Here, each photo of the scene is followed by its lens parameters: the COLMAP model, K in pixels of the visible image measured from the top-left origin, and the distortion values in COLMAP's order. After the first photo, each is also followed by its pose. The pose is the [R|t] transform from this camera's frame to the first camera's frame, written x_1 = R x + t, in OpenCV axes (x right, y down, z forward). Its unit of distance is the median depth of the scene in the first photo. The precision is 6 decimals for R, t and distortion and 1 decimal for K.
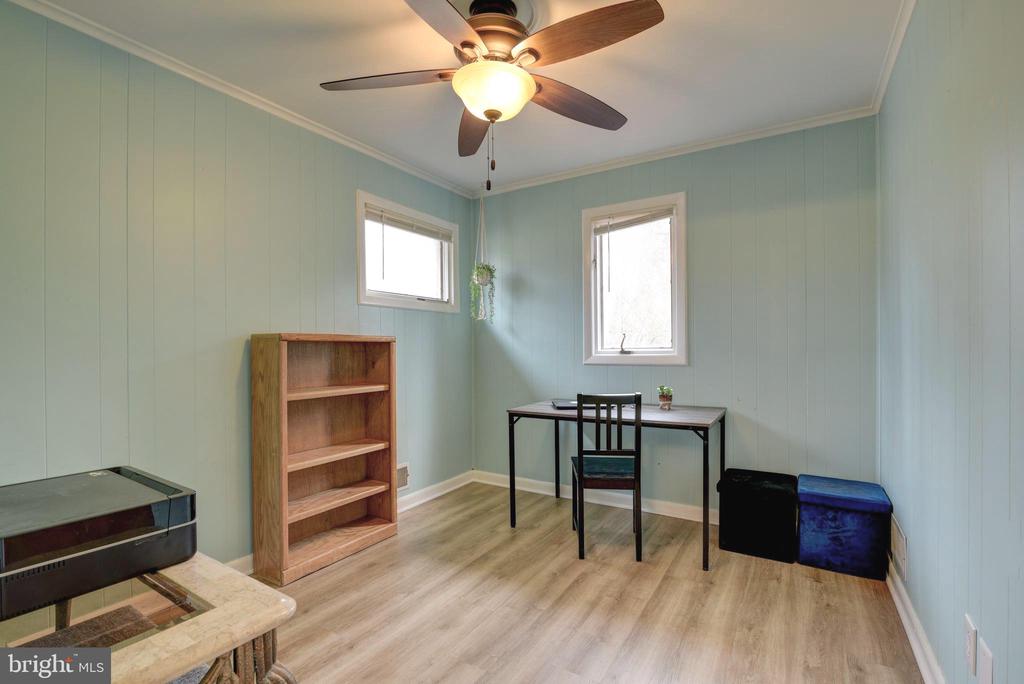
lens RADIAL K [[467.2, 0, 511.3], [0, 467.2, 346.7], [0, 0, 1]] dist [-0.016193, -0.000086]
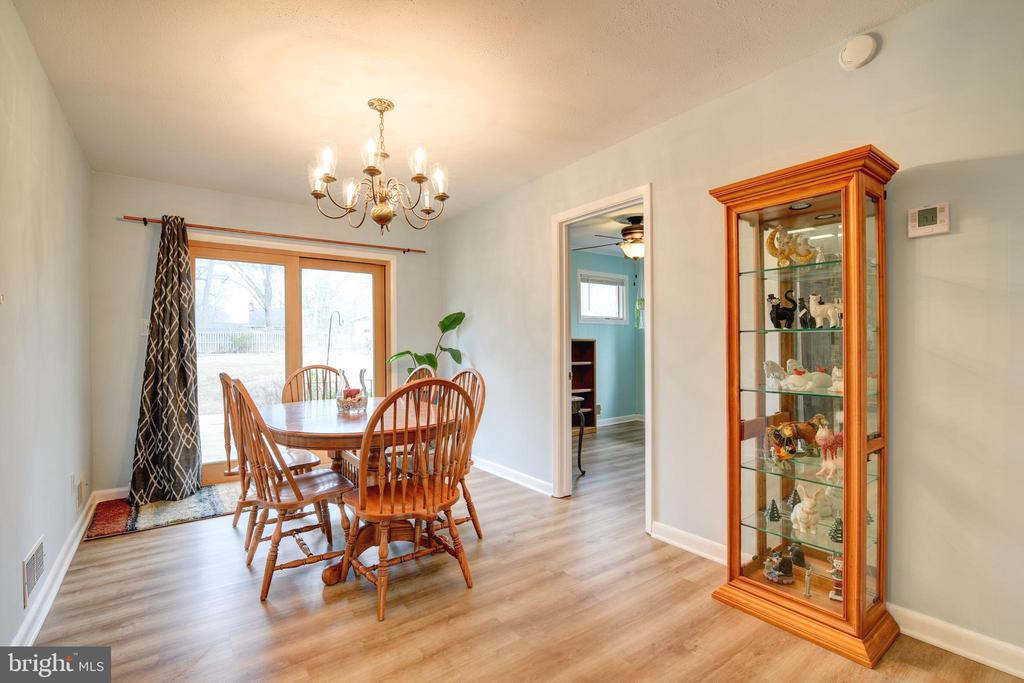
lens RADIAL K [[467.2, 0, 511.3], [0, 467.2, 346.2], [0, 0, 1]] dist [-0.016193, -0.000086]
pose [[0.927477, -0.002357, -0.373873, 0.169438], [0.003225, 0.999993, 0.001697, 0.007368], [0.373867, -0.002779, 0.927478, -1.005484]]
